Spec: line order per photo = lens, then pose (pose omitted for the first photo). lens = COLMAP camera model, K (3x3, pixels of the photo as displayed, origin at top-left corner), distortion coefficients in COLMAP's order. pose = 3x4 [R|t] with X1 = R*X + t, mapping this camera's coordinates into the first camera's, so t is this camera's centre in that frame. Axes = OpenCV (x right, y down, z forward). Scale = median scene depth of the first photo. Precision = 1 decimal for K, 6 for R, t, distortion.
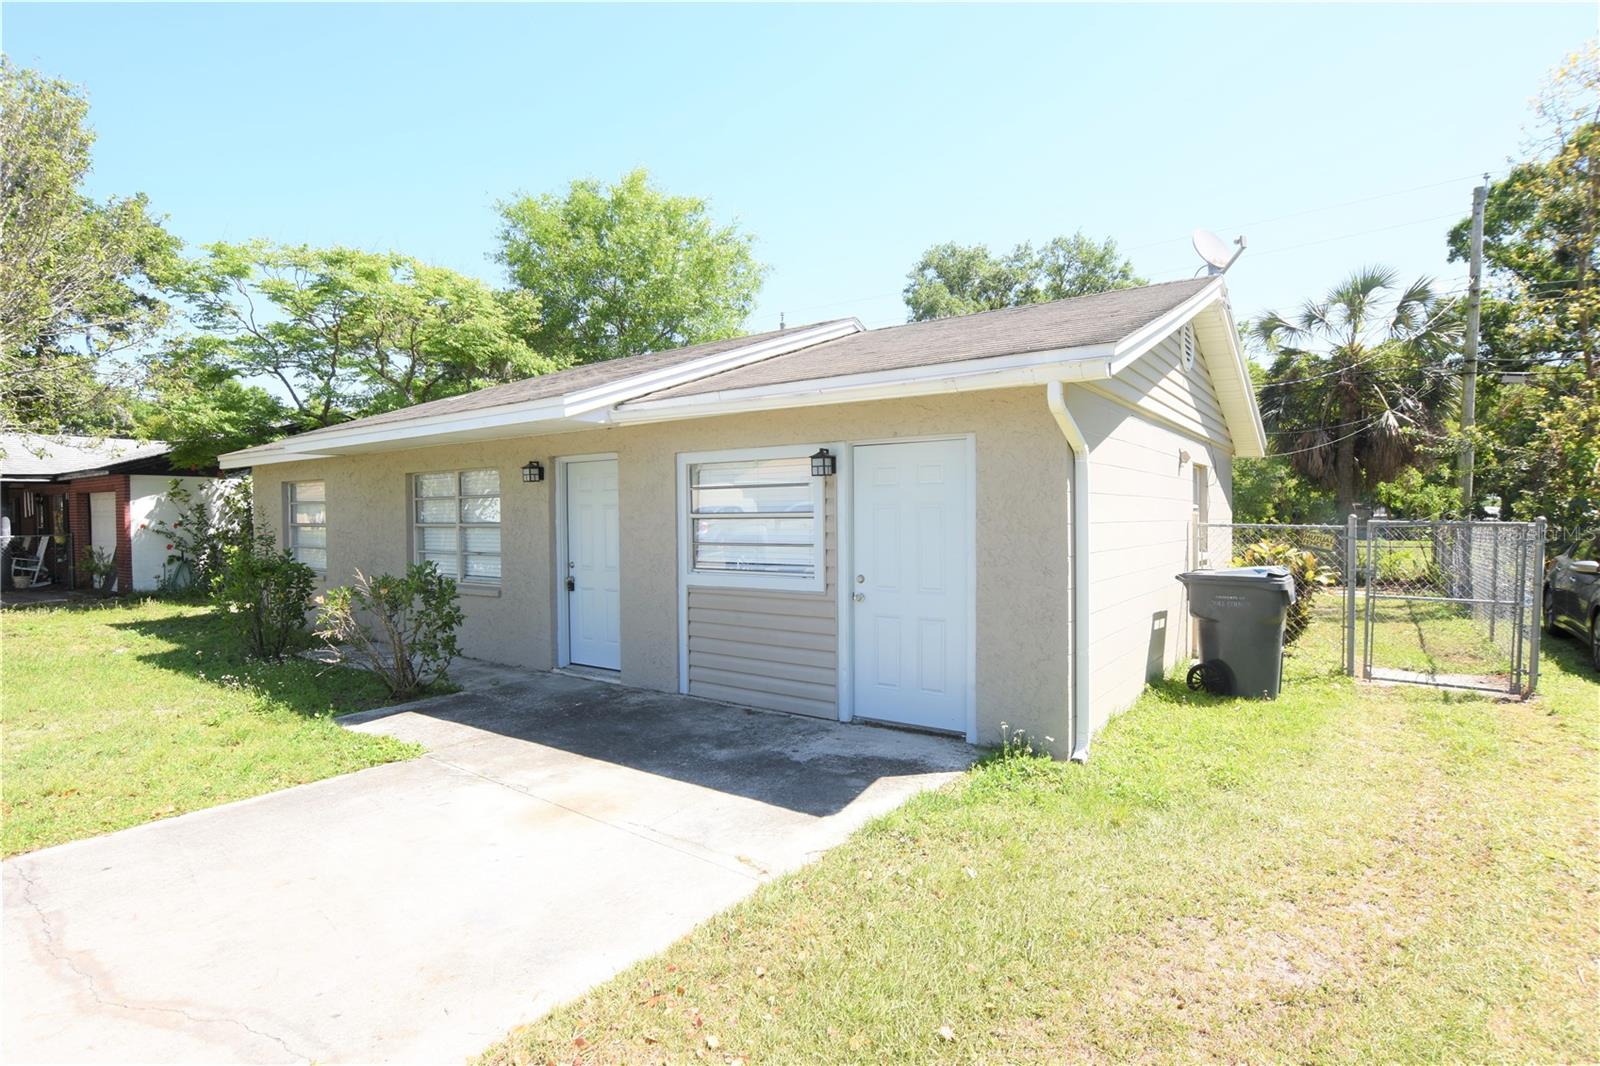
lens RADIAL K [[613.4, 0, 800.9], [0, 613.4, 537.3], [0, 0, 1]] dist [-0.013915, 0.000327]
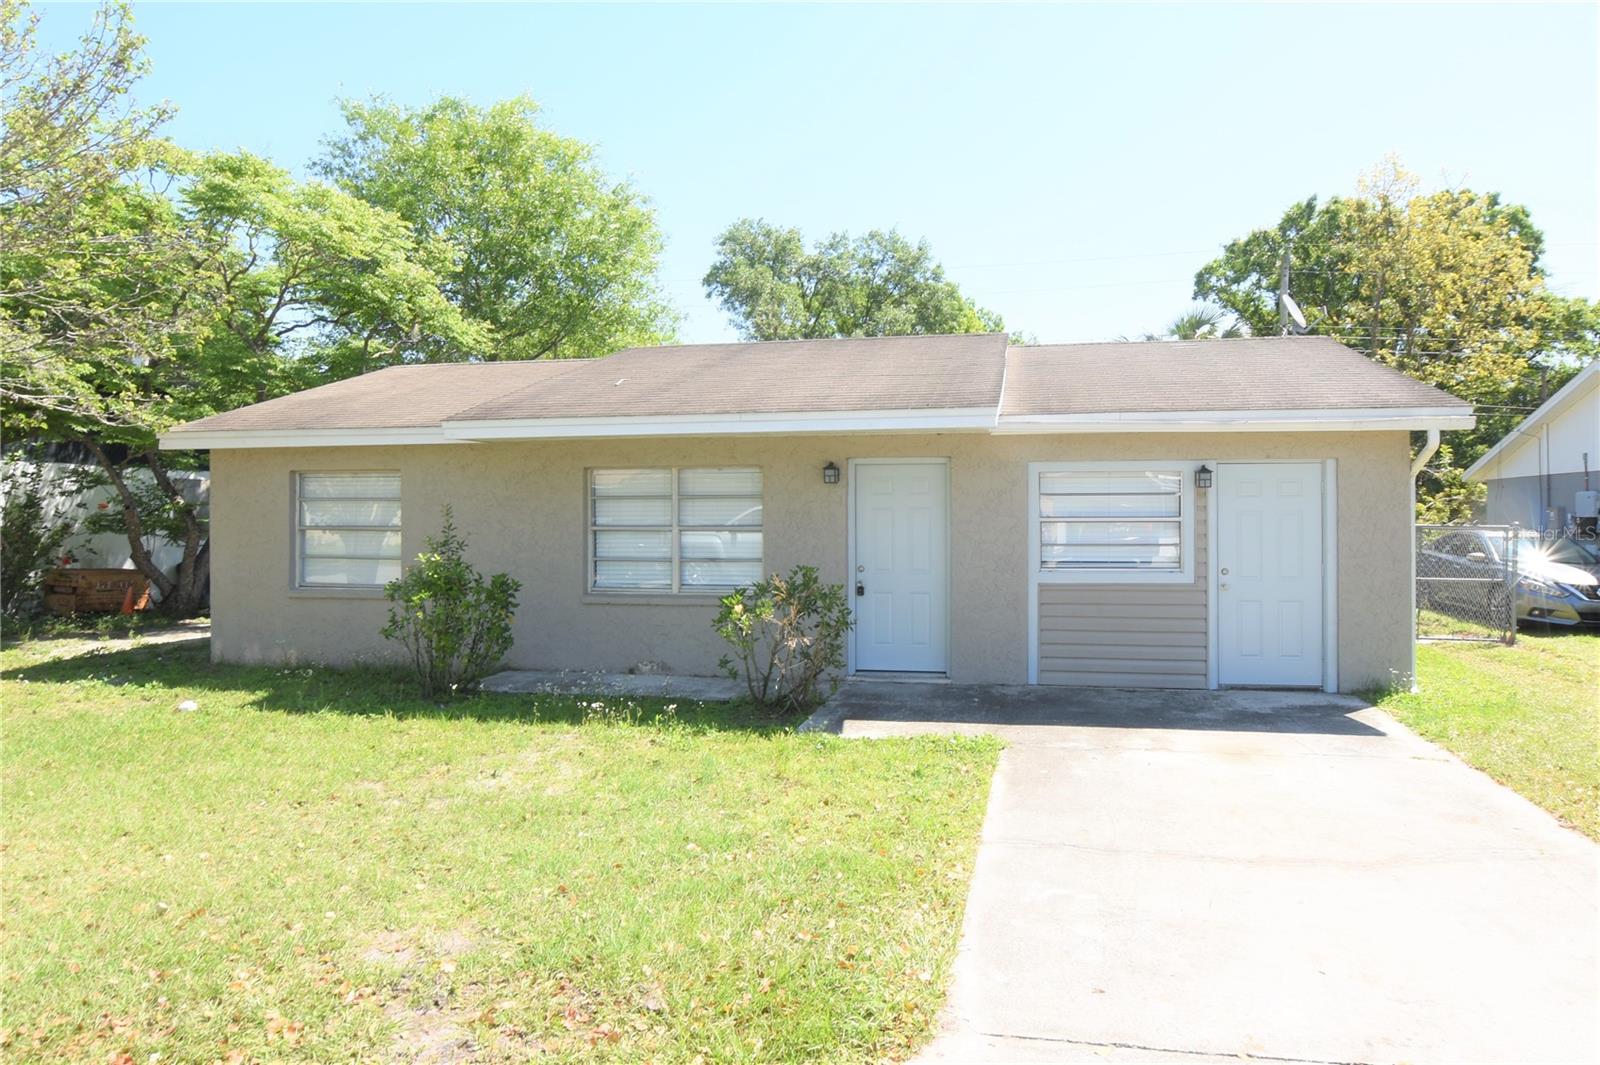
lens RADIAL K [[710.1, 0, 789.2], [0, 710.1, 530.9], [0, 0, 1]] dist [-0.025226, 0.000298]
pose [[0.944078, -0.001744, 0.329718, -0.852154], [0.007440, 0.999844, -0.016017, 0.001868], [-0.329638, 0.017575, 0.943944, -0.030876]]
